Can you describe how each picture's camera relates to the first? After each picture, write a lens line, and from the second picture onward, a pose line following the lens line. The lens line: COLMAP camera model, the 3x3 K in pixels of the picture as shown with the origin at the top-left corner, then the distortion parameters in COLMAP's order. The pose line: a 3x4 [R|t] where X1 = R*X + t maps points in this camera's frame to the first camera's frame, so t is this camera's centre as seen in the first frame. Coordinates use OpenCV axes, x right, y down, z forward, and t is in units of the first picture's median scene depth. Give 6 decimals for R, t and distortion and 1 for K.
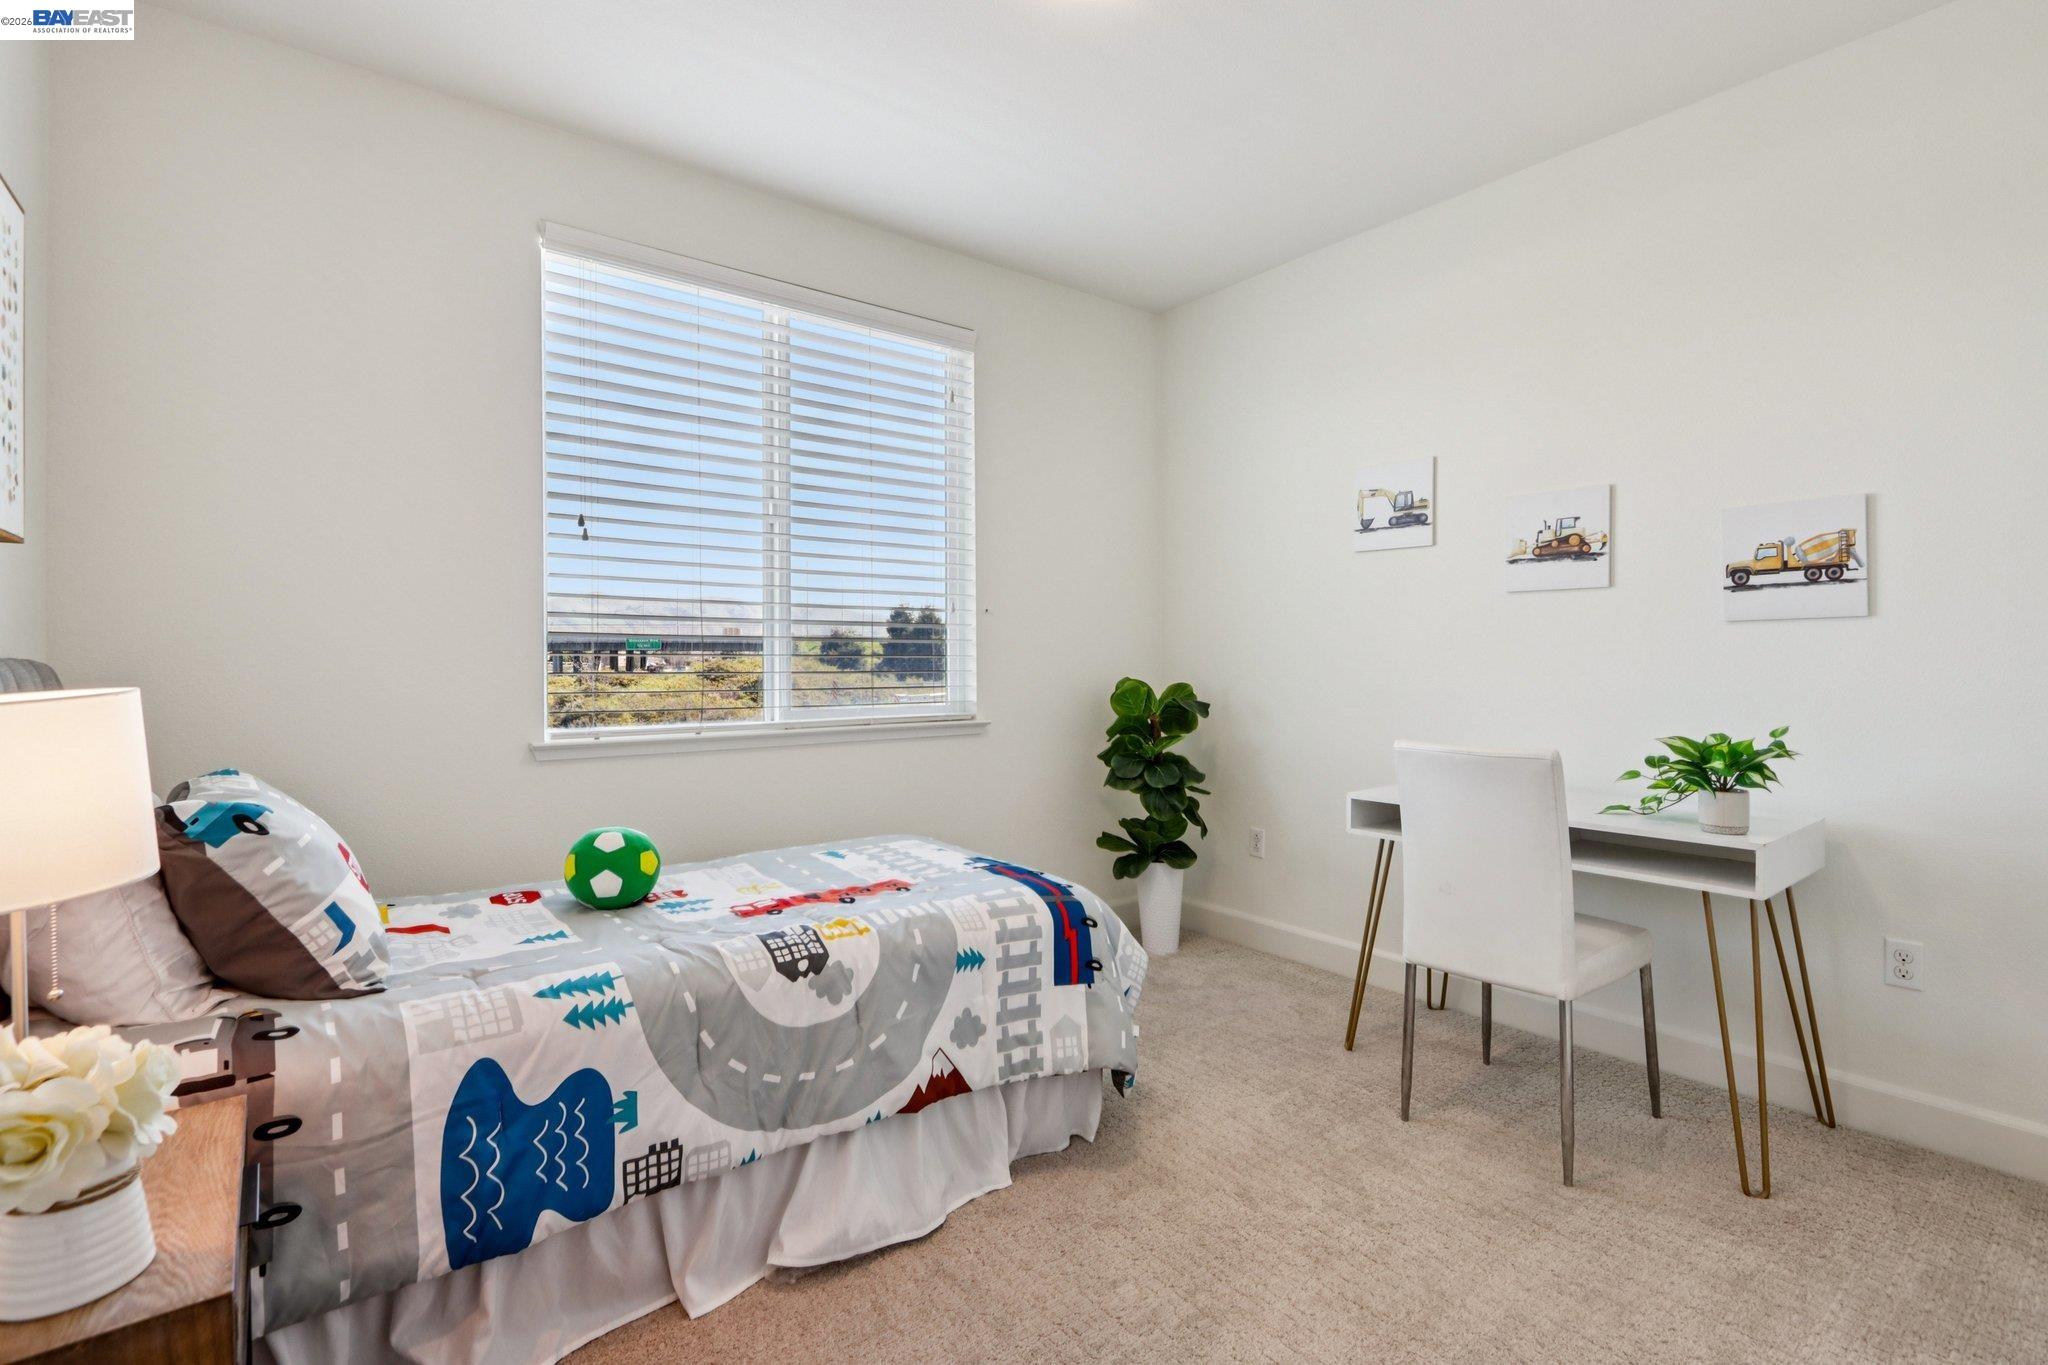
lens RADIAL K [[949.8, 0, 1026.7], [0, 949.8, 683.1], [0, 0, 1]] dist [-0.016111, 0.003245]
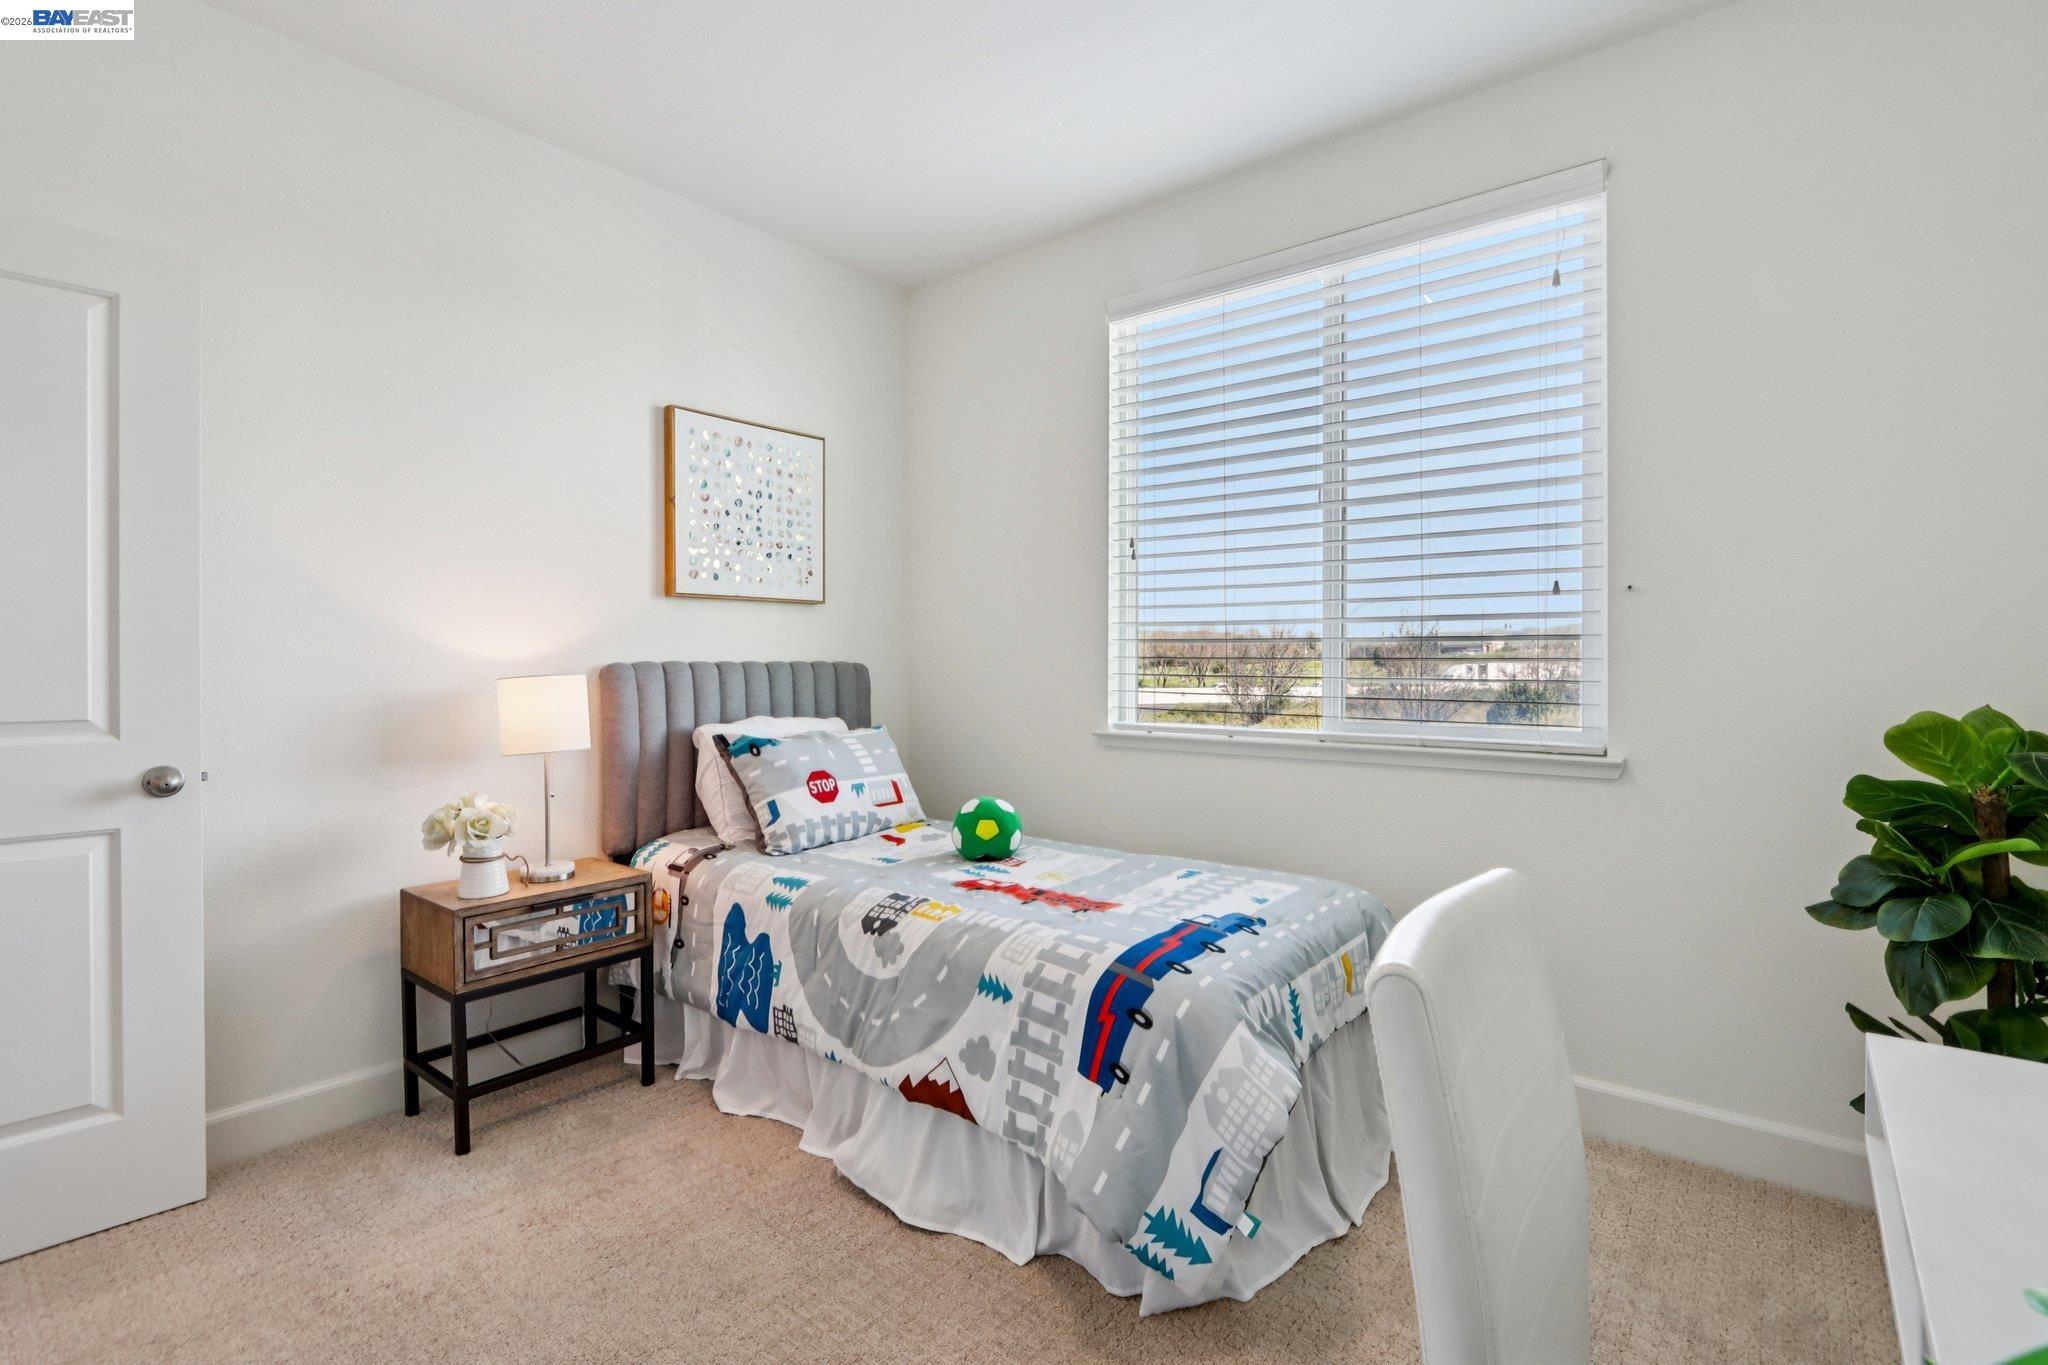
lens RADIAL K [[949.8, 0, 1025.2], [0, 949.8, 677.3], [0, 0, 1]] dist [-0.016111, 0.003245]
pose [[0.217080, 0.018608, -0.975976, 0.901787], [-0.024532, 0.999607, 0.013602, -0.026960], [0.975845, 0.020989, 0.217451, 0.876104]]
